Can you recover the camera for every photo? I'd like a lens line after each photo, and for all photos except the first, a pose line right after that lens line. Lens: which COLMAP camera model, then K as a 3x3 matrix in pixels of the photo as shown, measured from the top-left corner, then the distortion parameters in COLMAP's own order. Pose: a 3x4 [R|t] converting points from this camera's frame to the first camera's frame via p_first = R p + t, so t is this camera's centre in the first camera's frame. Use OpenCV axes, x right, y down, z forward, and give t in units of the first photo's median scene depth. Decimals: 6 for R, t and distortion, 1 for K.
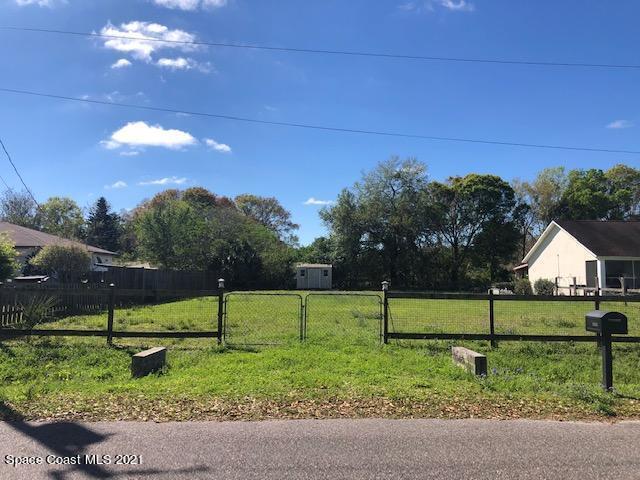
lens RADIAL K [[516.4, 0, 322.9], [0, 516.4, 239.2], [0, 0, 1]] dist [0.065881, -0.100688]
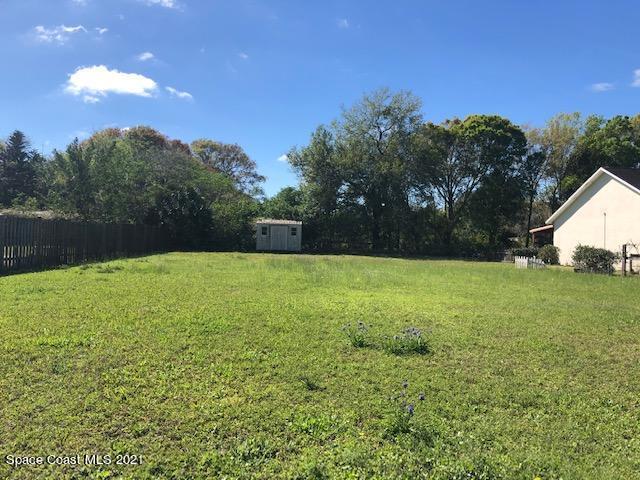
lens RADIAL K [[516.4, 0, 322.9], [0, 516.4, 239.2], [0, 0, 1]] dist [0.065881, -0.100688]
pose [[0.998056, 0.023552, 0.057702, 0.004669], [-0.027941, 0.996680, 0.076472, 0.014085], [-0.055709, -0.077936, 0.995401, 0.188697]]
